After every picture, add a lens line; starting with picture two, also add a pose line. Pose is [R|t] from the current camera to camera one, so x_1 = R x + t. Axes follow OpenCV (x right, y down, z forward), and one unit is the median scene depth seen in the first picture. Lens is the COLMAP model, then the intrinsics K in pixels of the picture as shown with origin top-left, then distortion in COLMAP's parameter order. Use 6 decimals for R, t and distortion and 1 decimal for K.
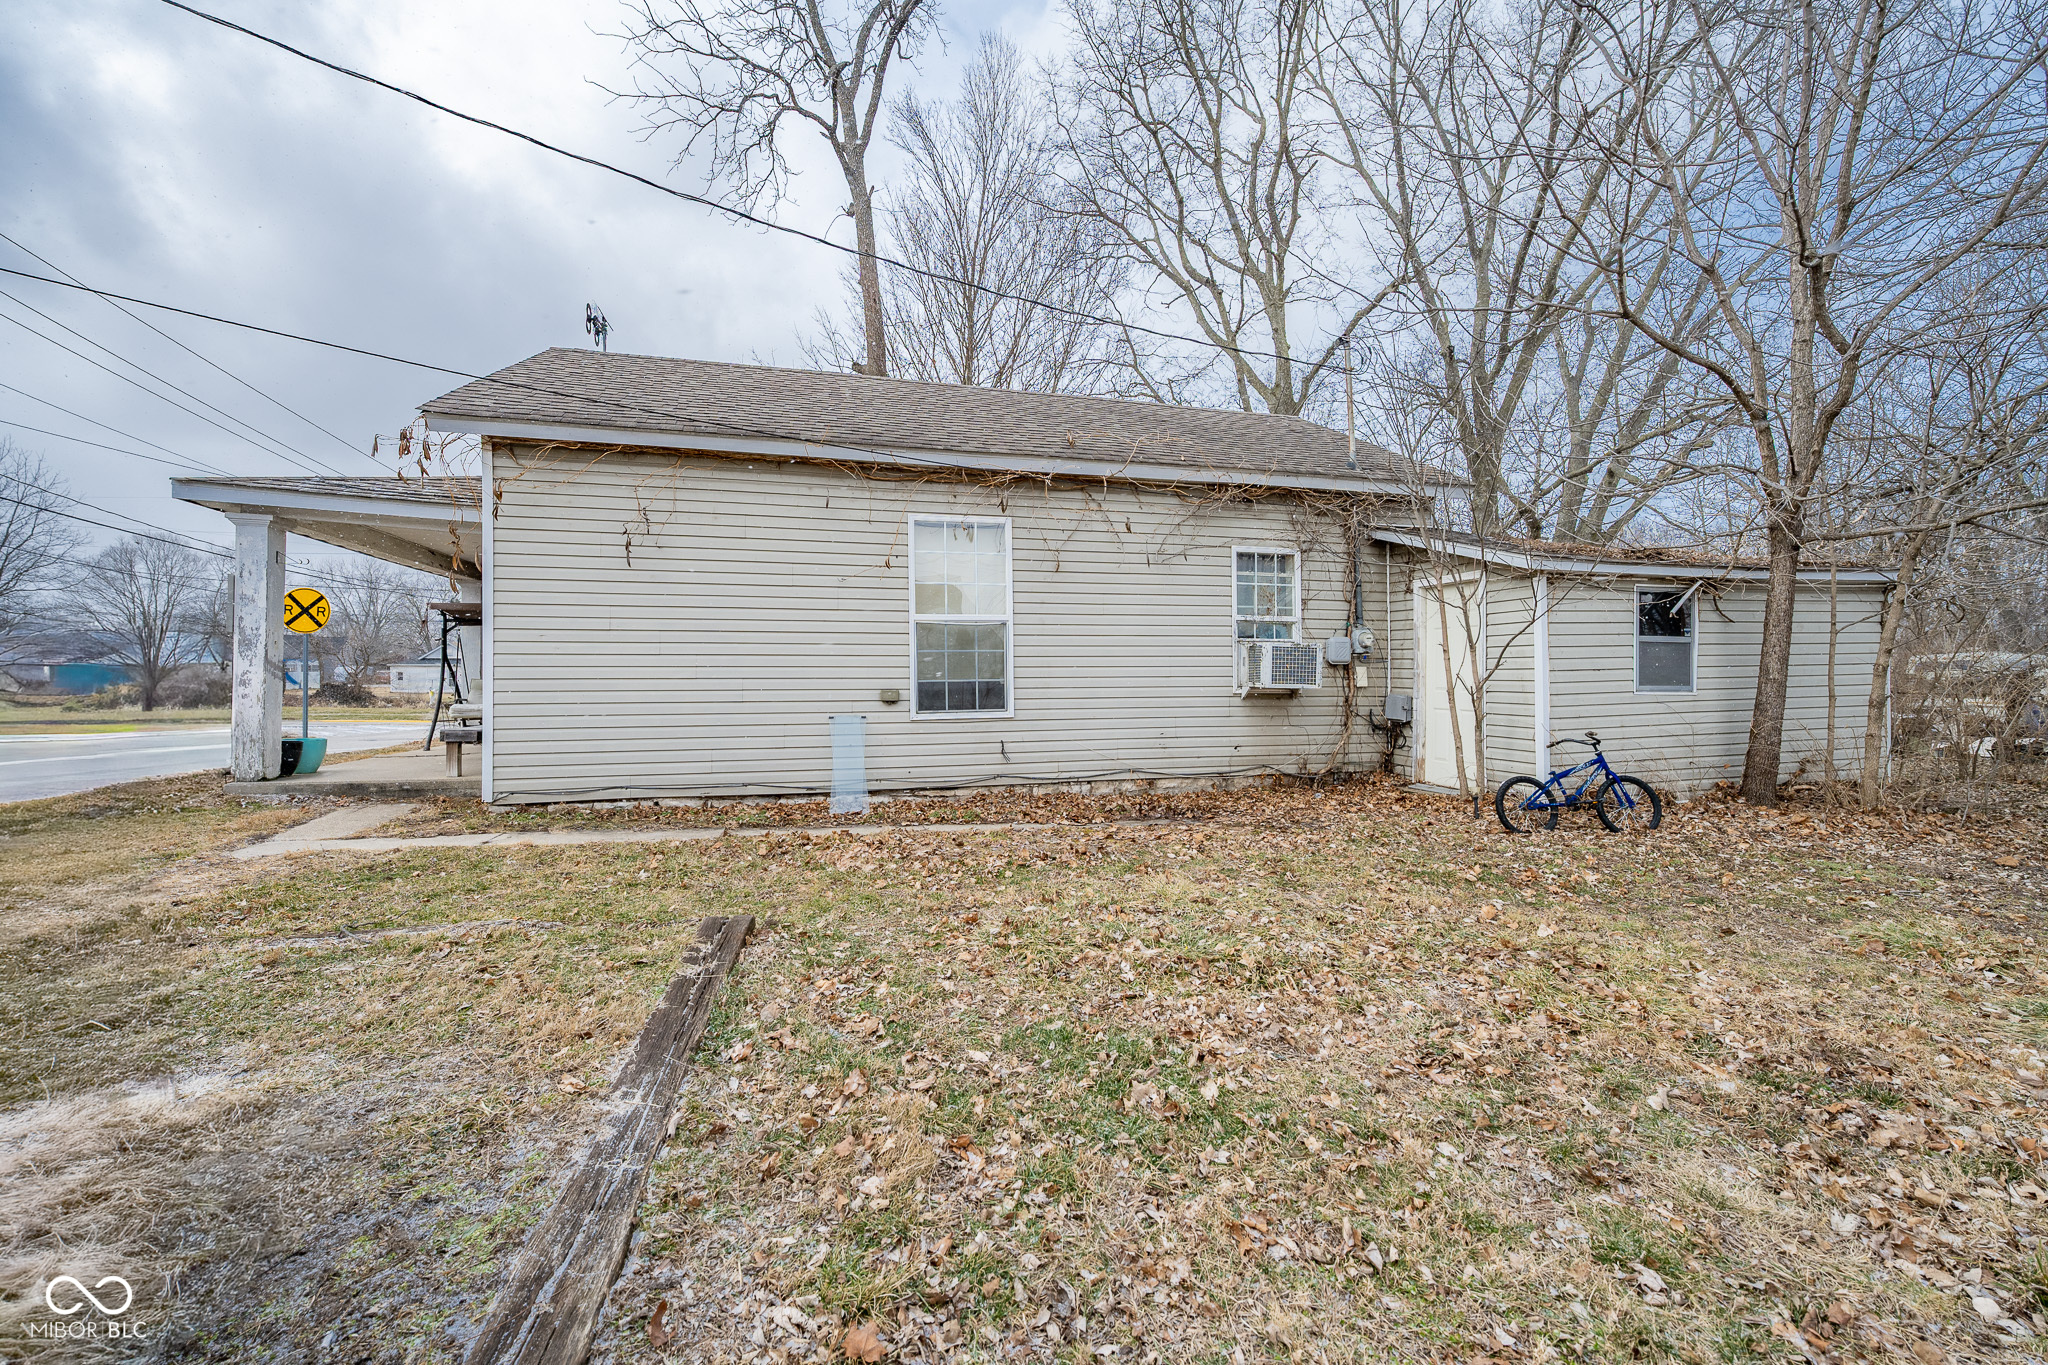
lens RADIAL K [[808.7, 0, 1023.6], [0, 808.7, 673.9], [0, 0, 1]] dist [-0.000442, -0.000060]
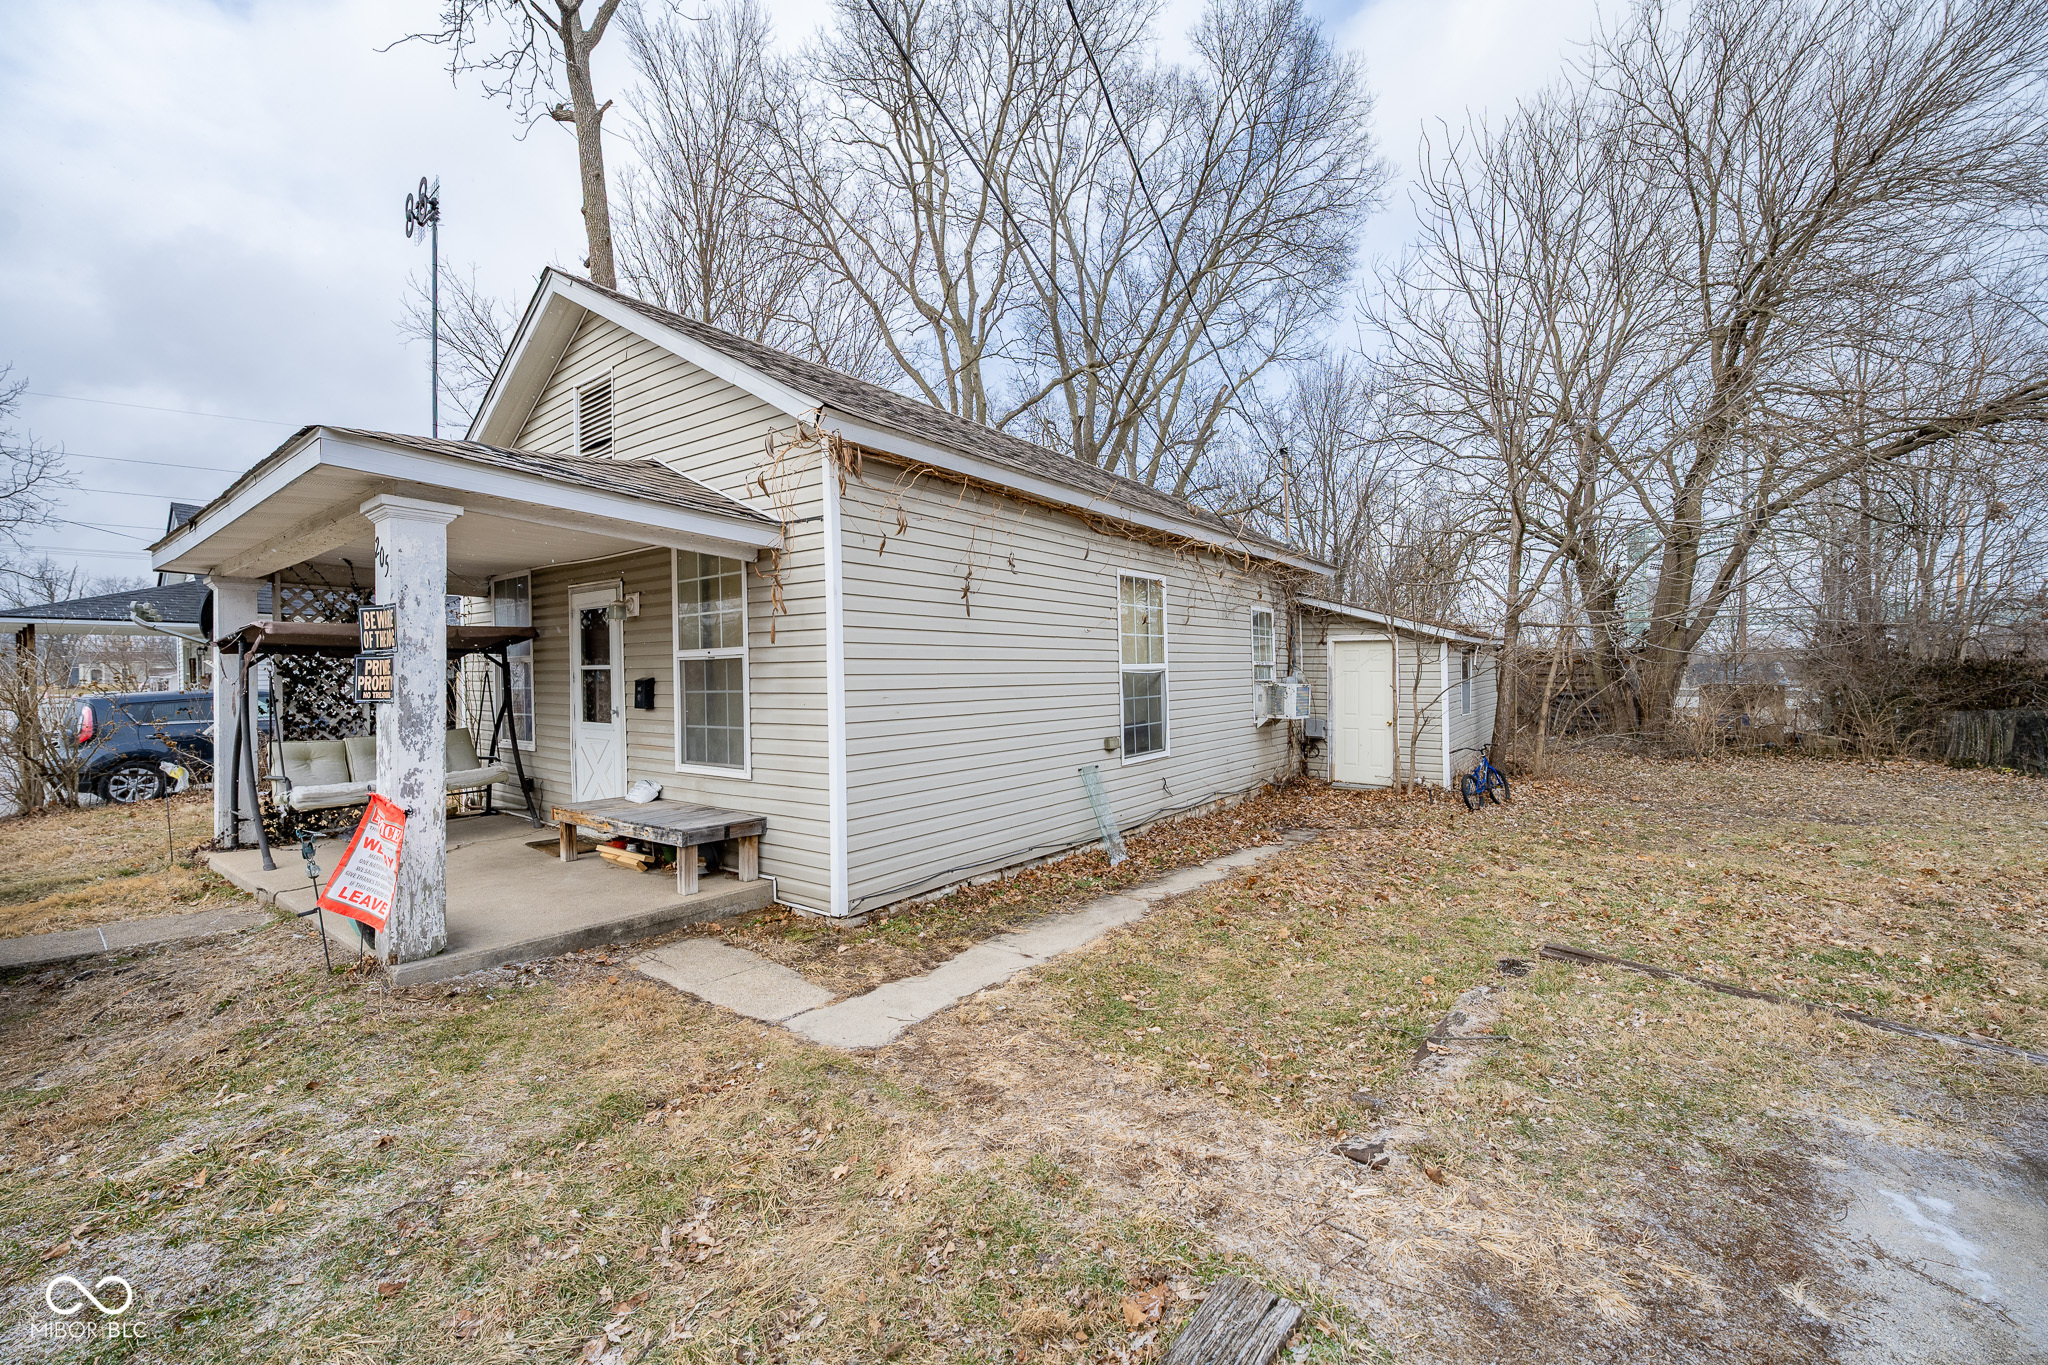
lens RADIAL K [[808.7, 0, 1023.6], [0, 808.7, 673.9], [0, 0, 1]] dist [-0.000442, -0.000060]
pose [[0.793235, -0.005735, 0.608889, -0.867655], [0.002990, 0.999980, 0.005523, -0.066920], [-0.608909, -0.002560, 0.793236, 0.243116]]
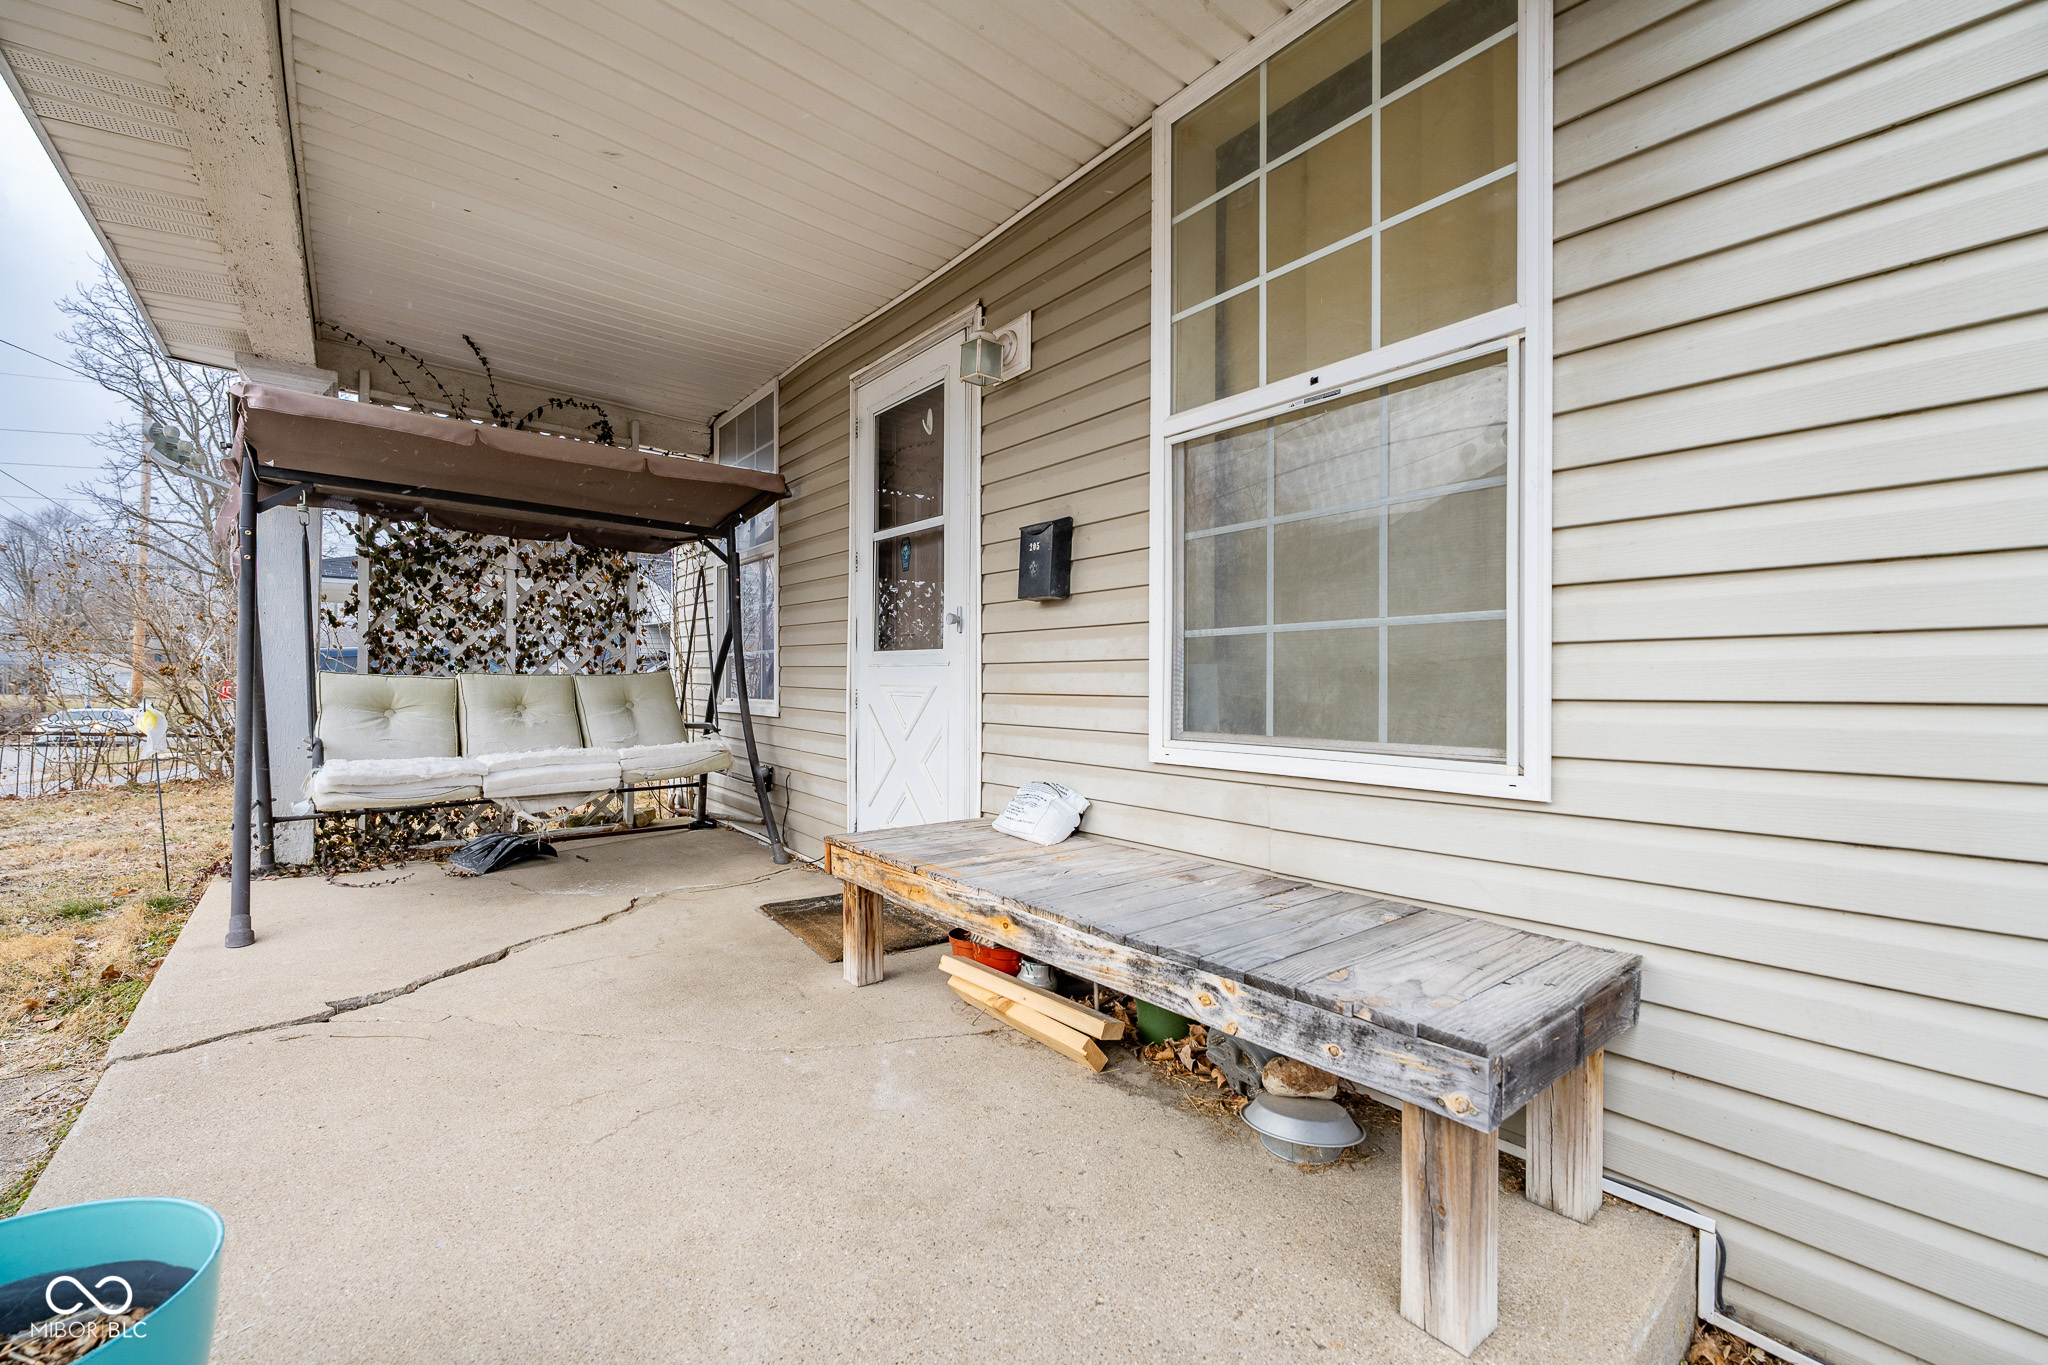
lens RADIAL K [[833.9, 0, 1024.0], [0, 833.9, 682.5], [0, 0, 1]] dist [0.000142, 0.000091]
pose [[0.914726, 0.013361, 0.403854, -0.839010], [-0.017245, 0.999833, 0.005982, -0.029914], [-0.403707, -0.012436, 0.914804, 0.552625]]
